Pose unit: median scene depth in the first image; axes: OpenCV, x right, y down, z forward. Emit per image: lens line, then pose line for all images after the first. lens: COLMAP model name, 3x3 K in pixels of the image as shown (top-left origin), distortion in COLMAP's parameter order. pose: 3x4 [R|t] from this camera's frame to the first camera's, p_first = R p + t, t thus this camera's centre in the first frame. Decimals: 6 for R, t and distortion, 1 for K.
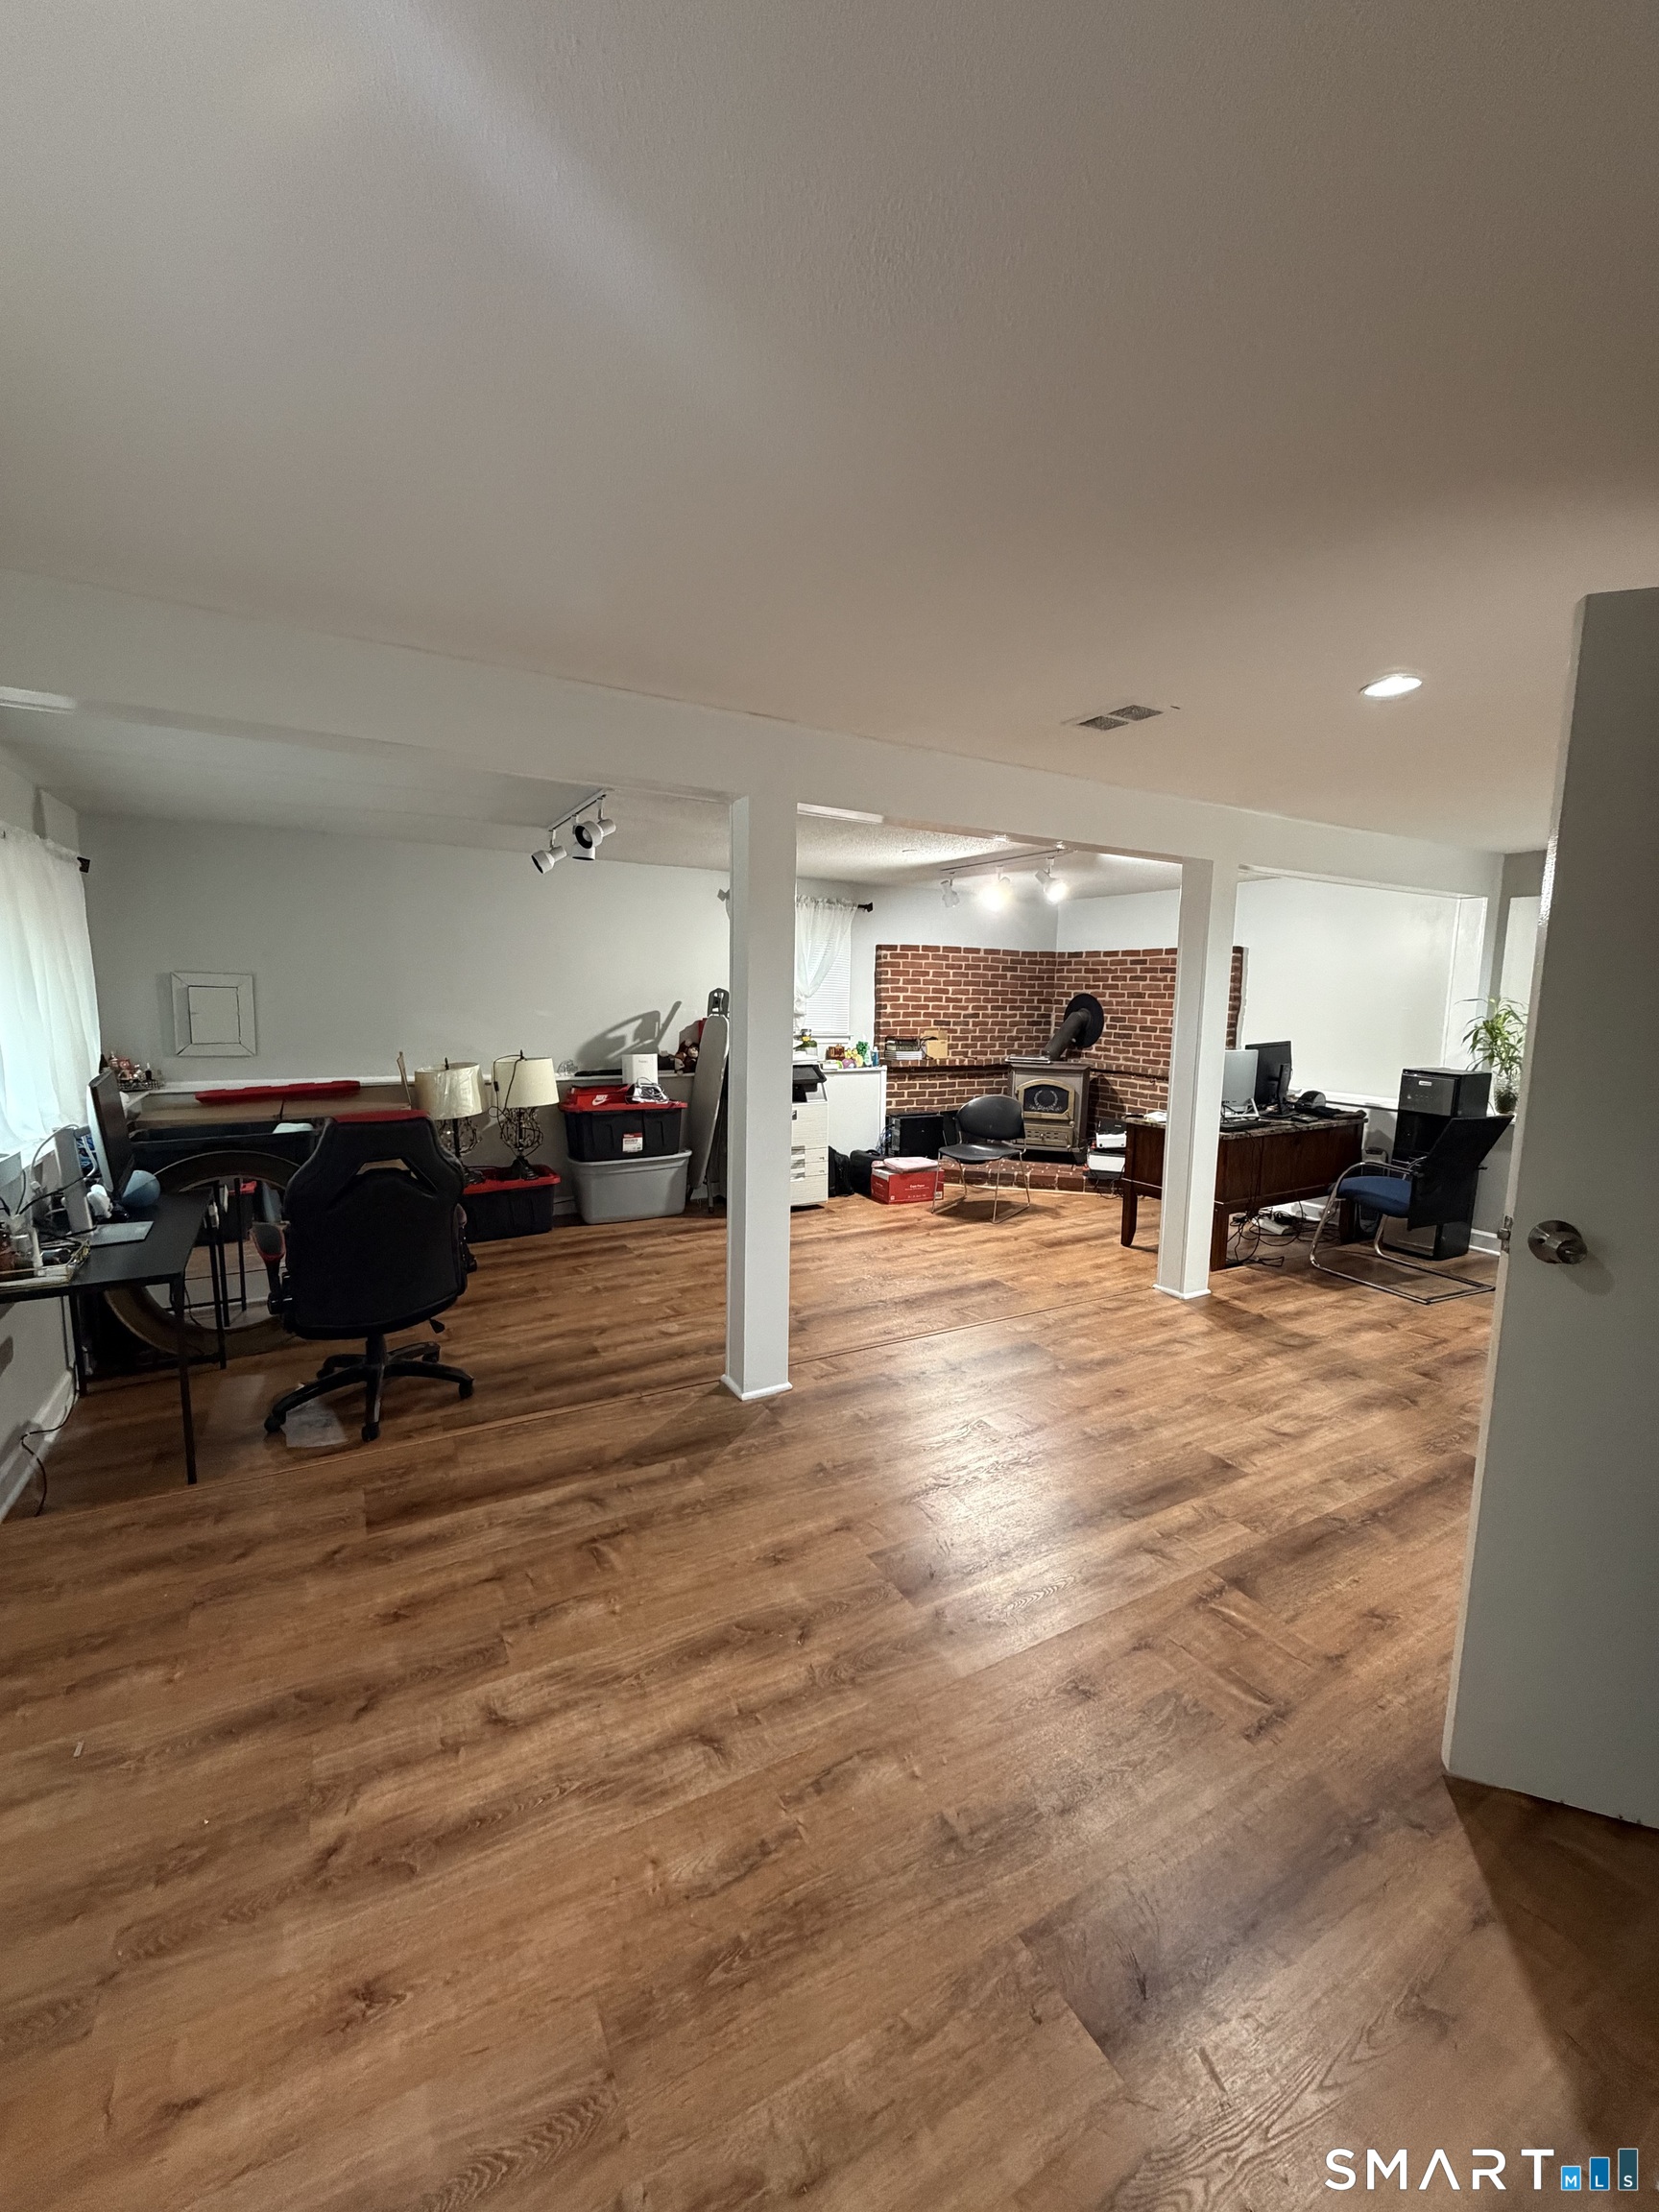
lens RADIAL K [[882.7, 0, 826.0], [0, 882.7, 1103.7], [0, 0, 1]] dist [0.000290, 0.000107]
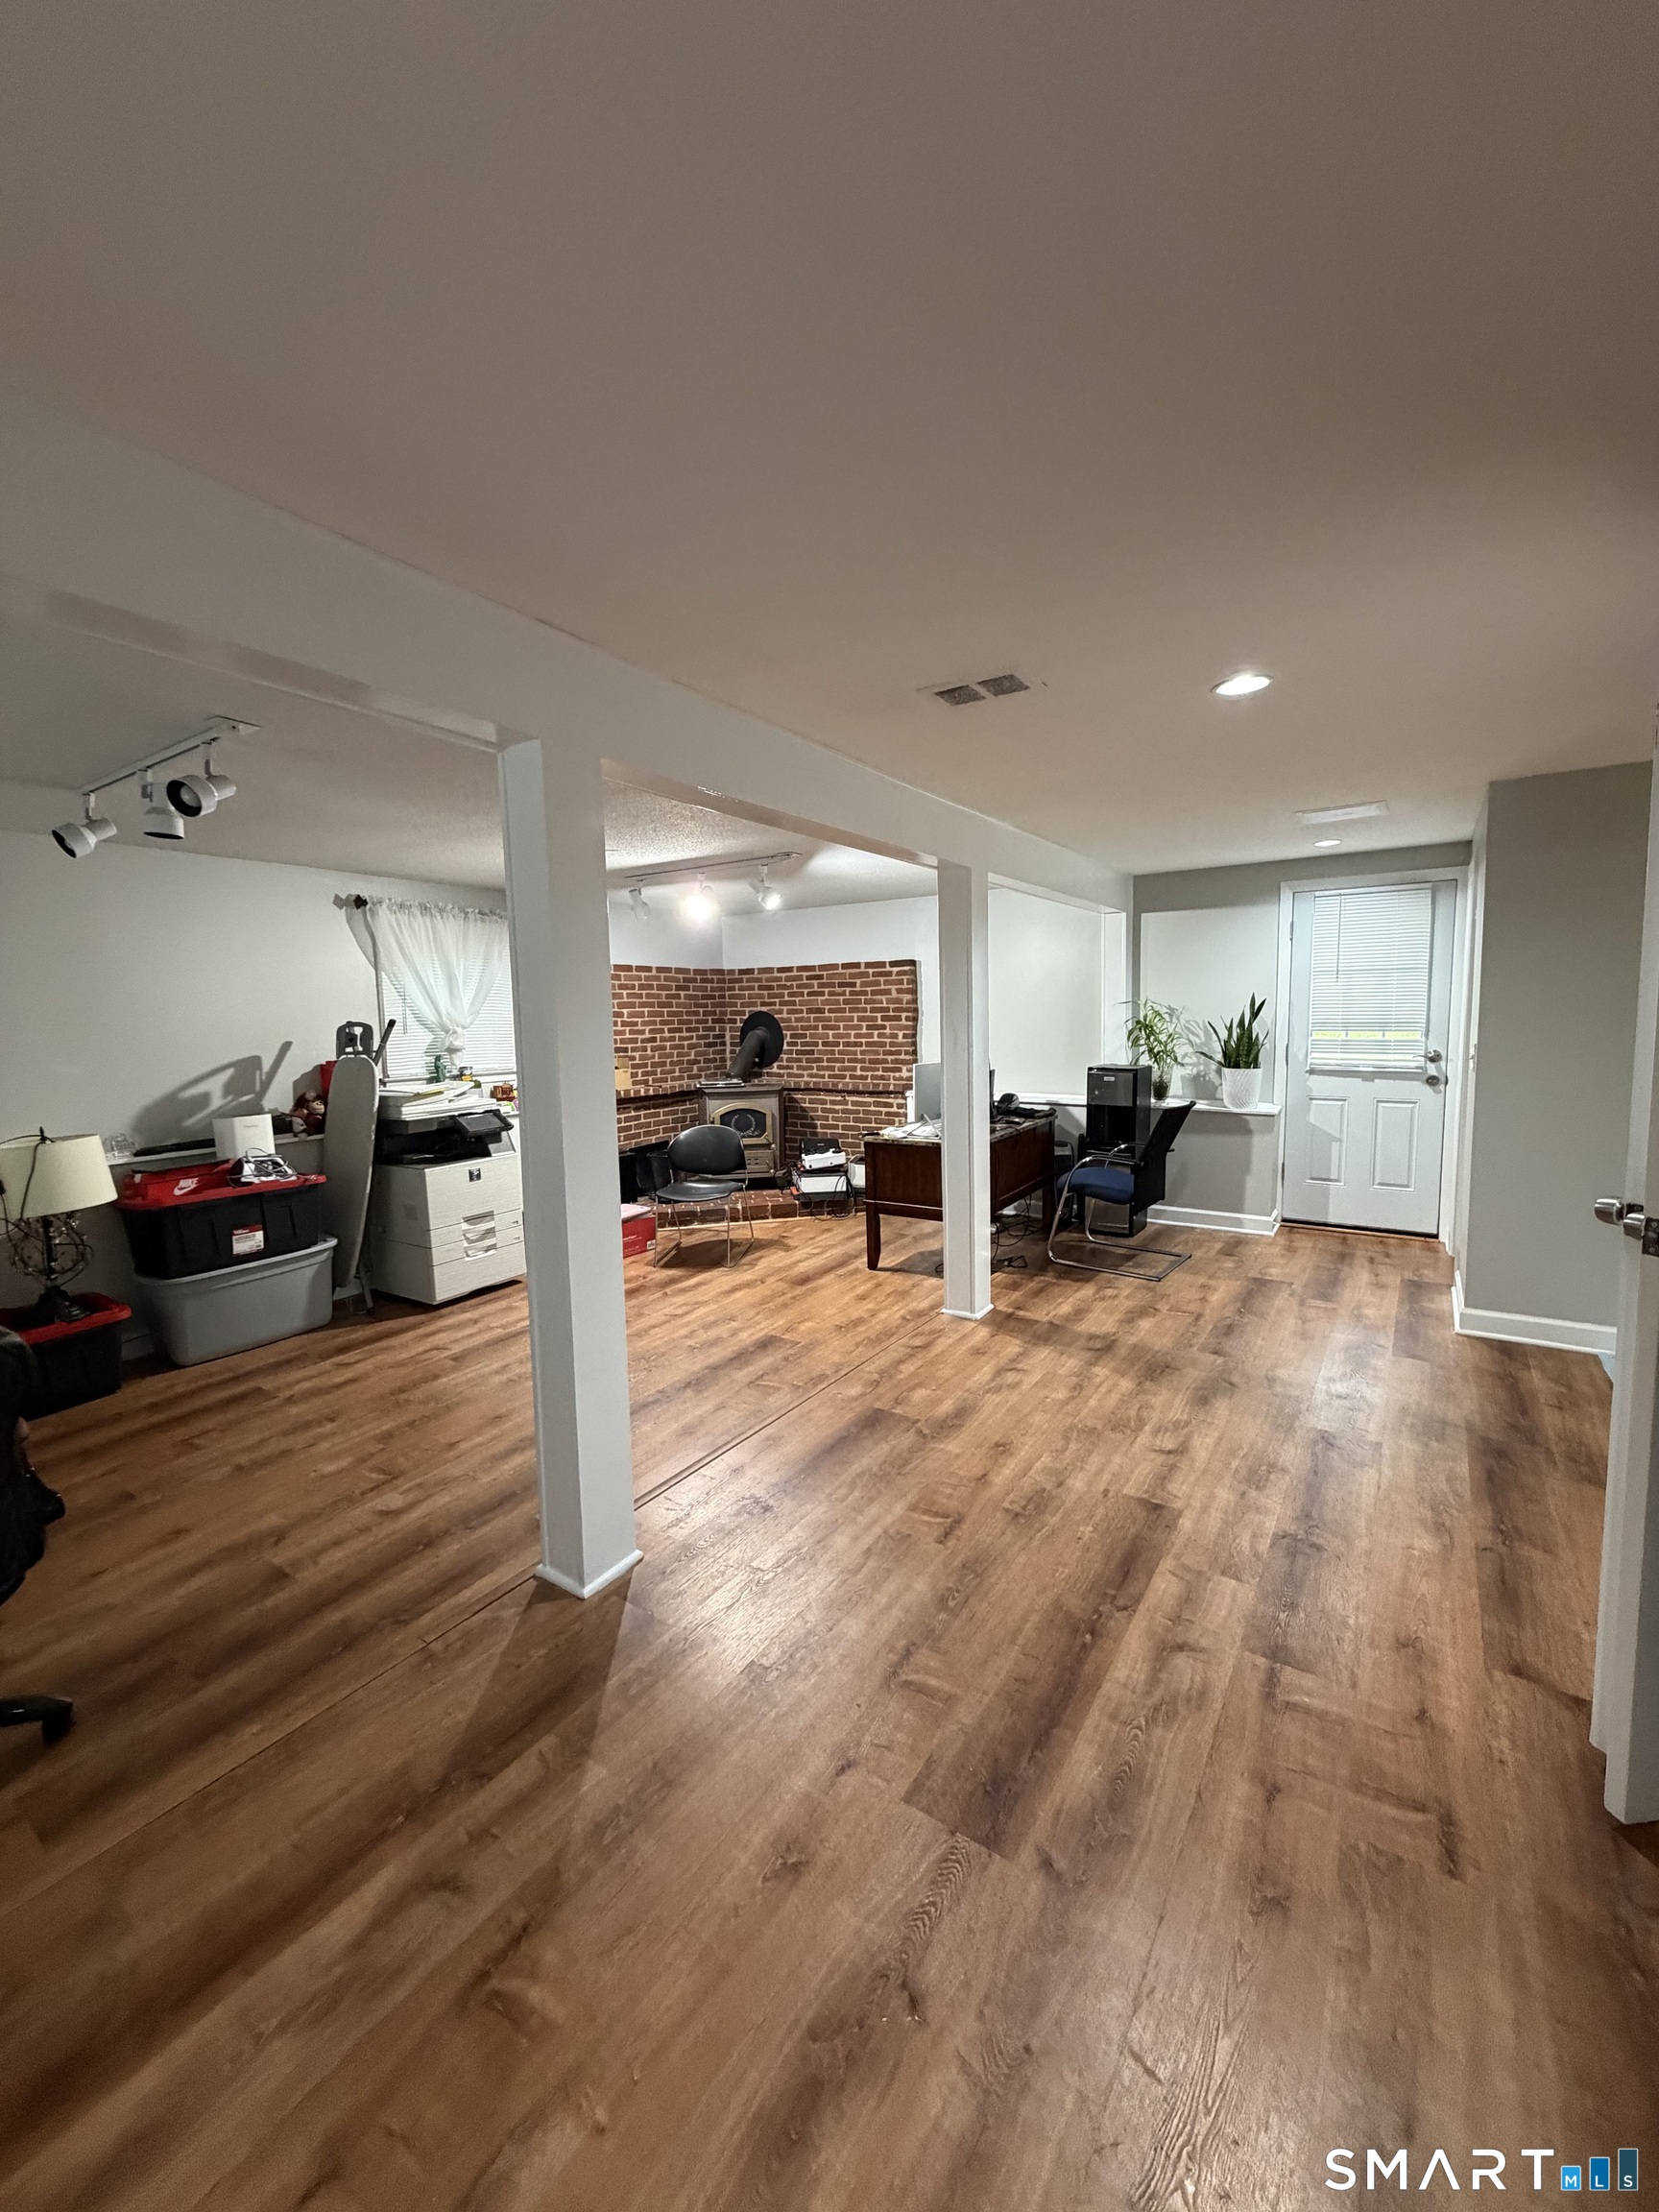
lens RADIAL K [[882.7, 0, 830.9], [0, 882.7, 1102.5], [0, 0, 1]] dist [0.000290, 0.000107]
pose [[0.891863, -0.083756, 0.444483, -0.125734], [0.095525, 0.995419, -0.004100, -0.022545], [-0.442104, 0.046116, 0.895778, 0.167628]]
